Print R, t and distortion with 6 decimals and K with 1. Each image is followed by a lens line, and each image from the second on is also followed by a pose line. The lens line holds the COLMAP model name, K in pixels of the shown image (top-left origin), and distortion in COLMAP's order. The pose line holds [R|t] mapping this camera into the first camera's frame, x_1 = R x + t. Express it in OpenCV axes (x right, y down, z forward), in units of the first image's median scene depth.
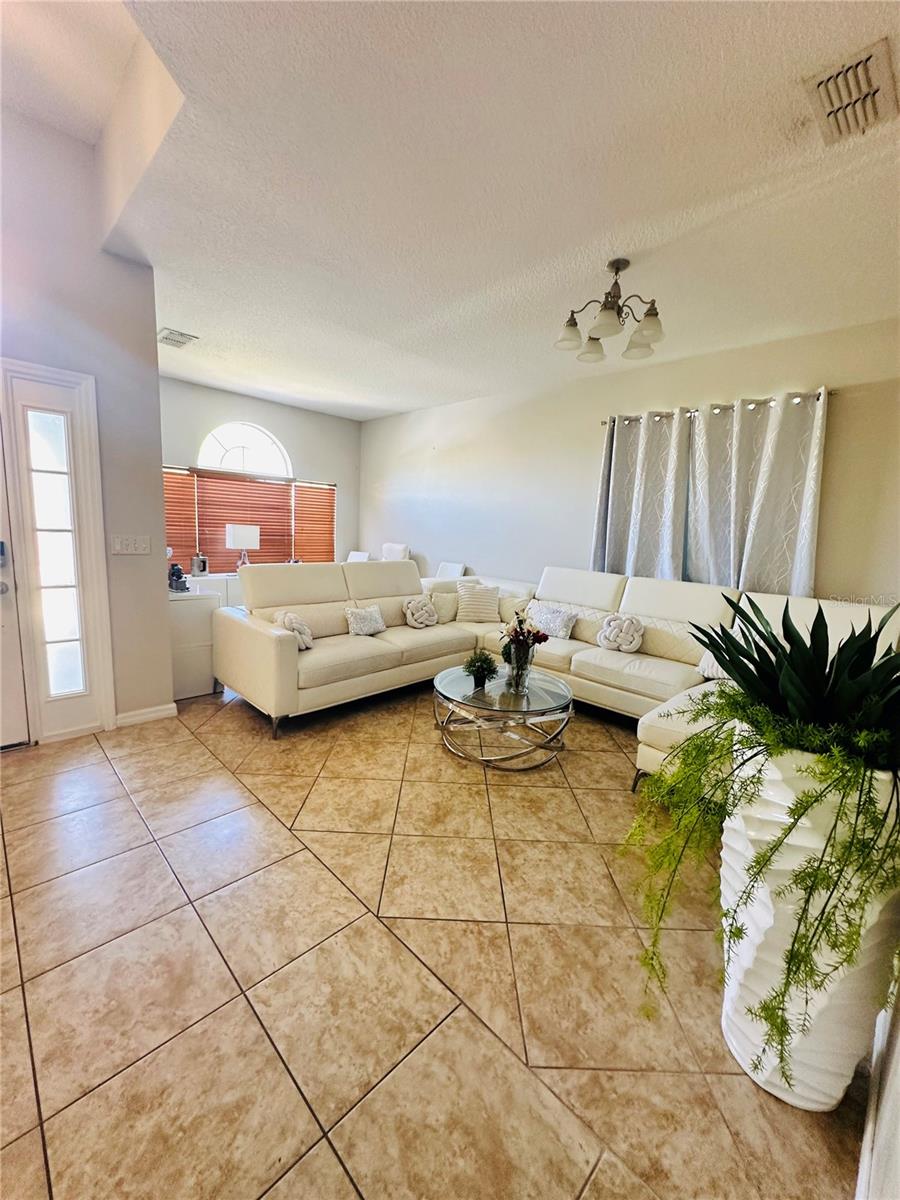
lens RADIAL K [[477.4, 0, 449.8], [0, 477.4, 597.3], [0, 0, 1]] dist [-0.006026, 0.001536]
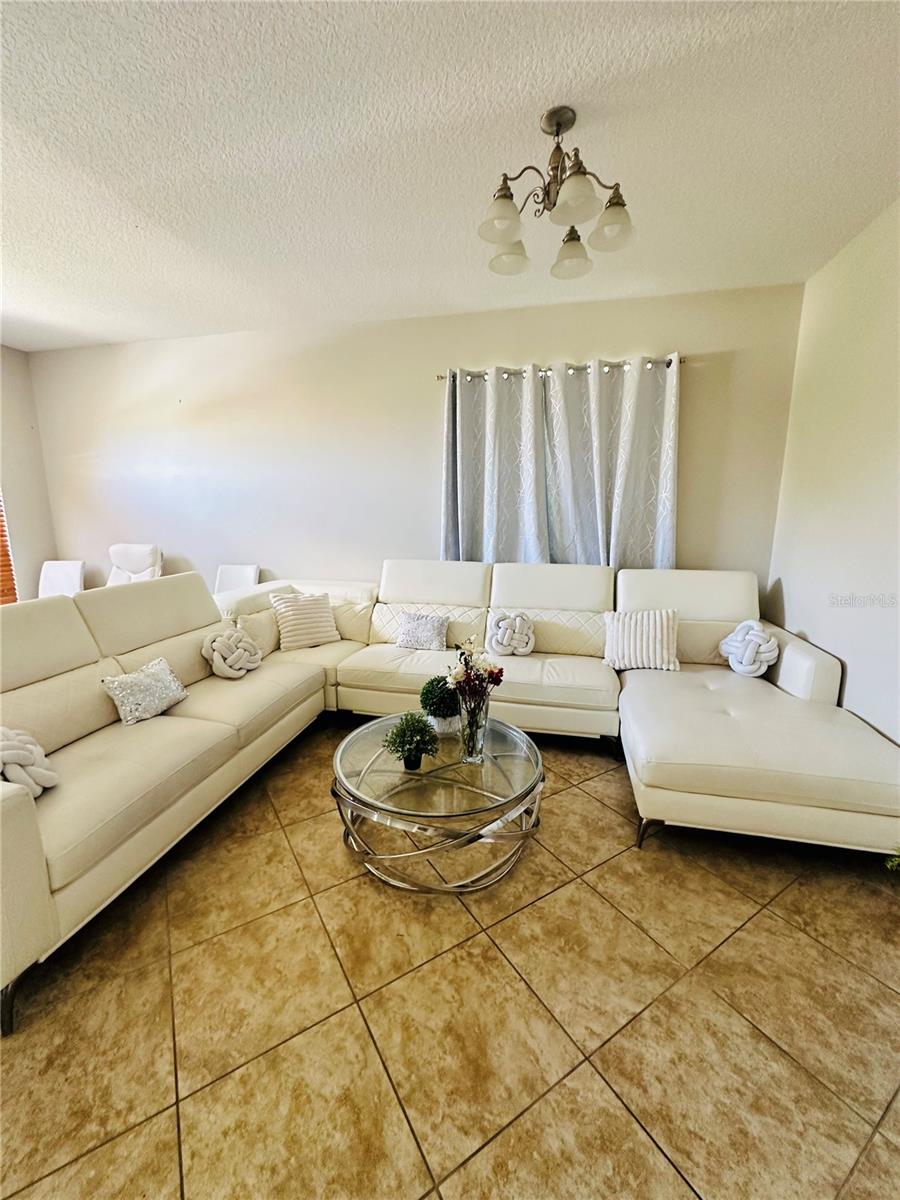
lens RADIAL K [[477.4, 0, 449.9], [0, 477.4, 599.4], [0, 0, 1]] dist [-0.006026, 0.001536]
pose [[0.849046, -0.143863, 0.508354, -0.164013], [0.117630, 0.989535, 0.083573, -0.073429], [-0.515057, -0.011160, 0.857083, 0.369336]]
